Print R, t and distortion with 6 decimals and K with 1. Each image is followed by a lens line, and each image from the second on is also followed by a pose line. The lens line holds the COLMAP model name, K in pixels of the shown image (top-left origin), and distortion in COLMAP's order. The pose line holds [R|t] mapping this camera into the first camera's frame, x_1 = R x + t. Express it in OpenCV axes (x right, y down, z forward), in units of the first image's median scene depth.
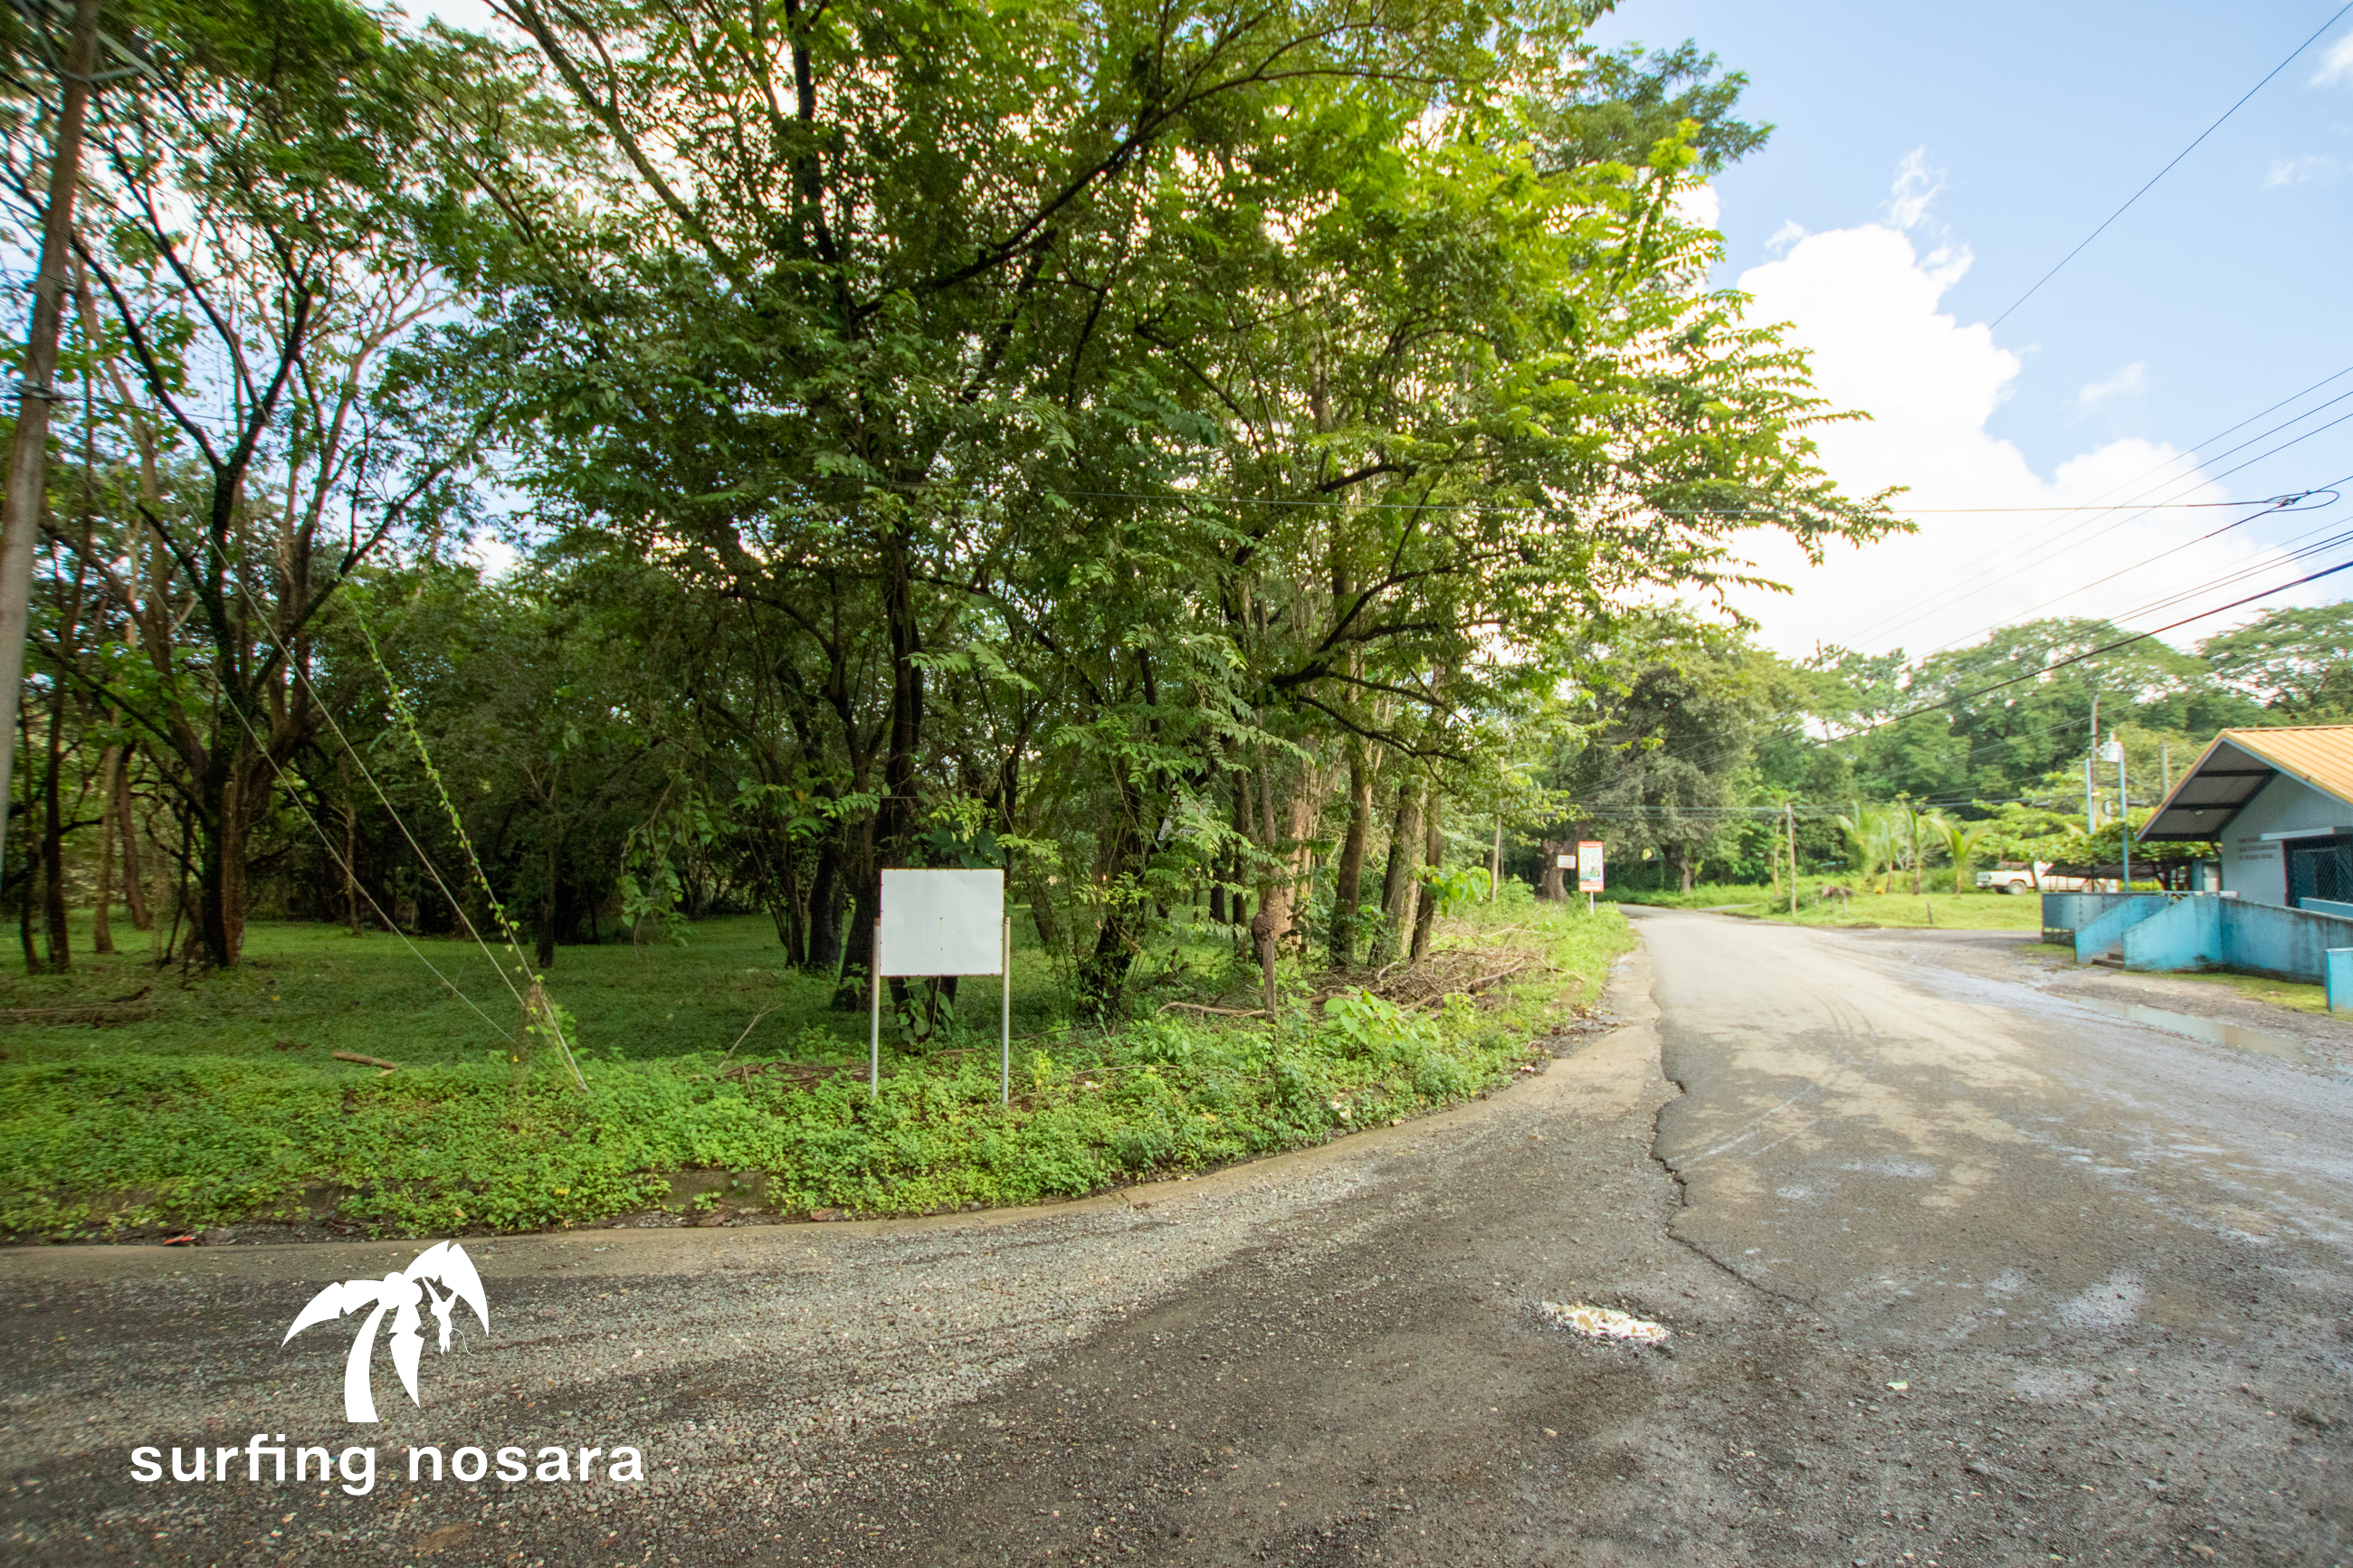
lens RADIAL K [[1112.2, 0, 1176.5], [0, 1112.2, 784.0], [0, 0, 1]] dist [0.000436, -0.009471]
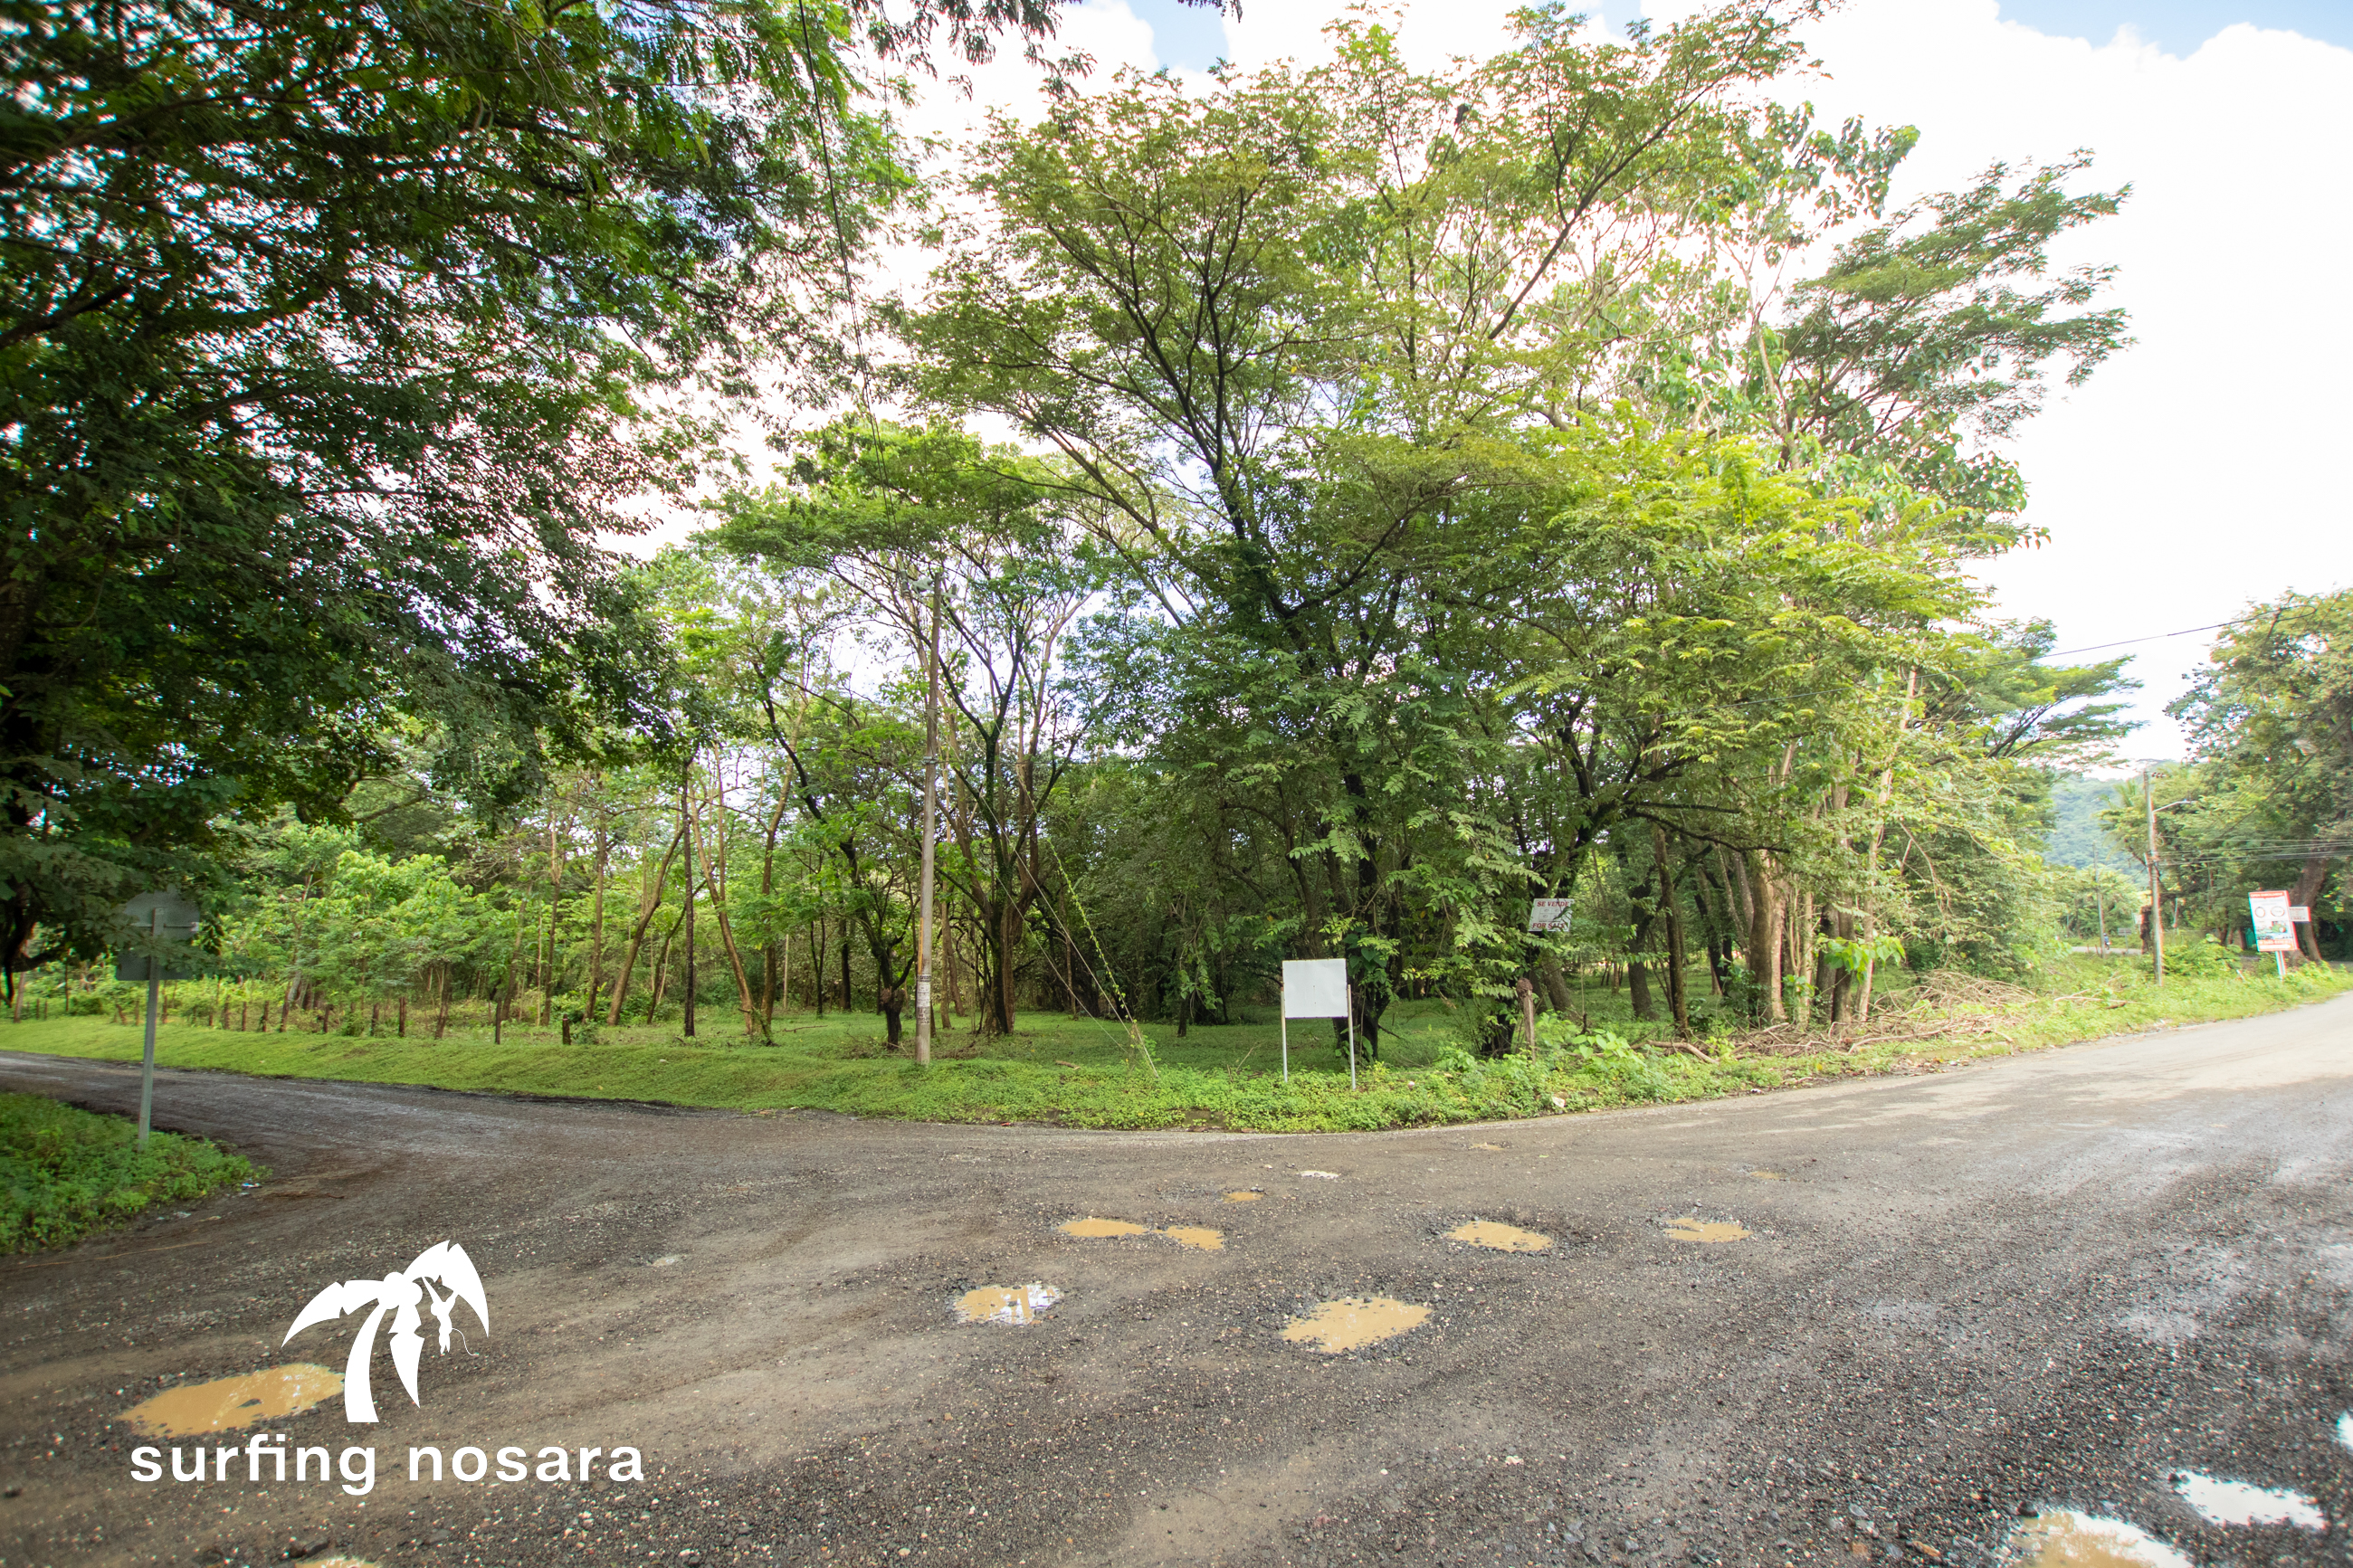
lens RADIAL K [[1112.2, 0, 1176.5], [0, 1112.2, 784.0], [0, 0, 1]] dist [0.000436, -0.009471]
pose [[0.851853, -0.116129, -0.510745, 0.260879], [0.074094, 0.992023, -0.101979, -0.018939], [0.518513, 0.049028, 0.853663, -0.322274]]
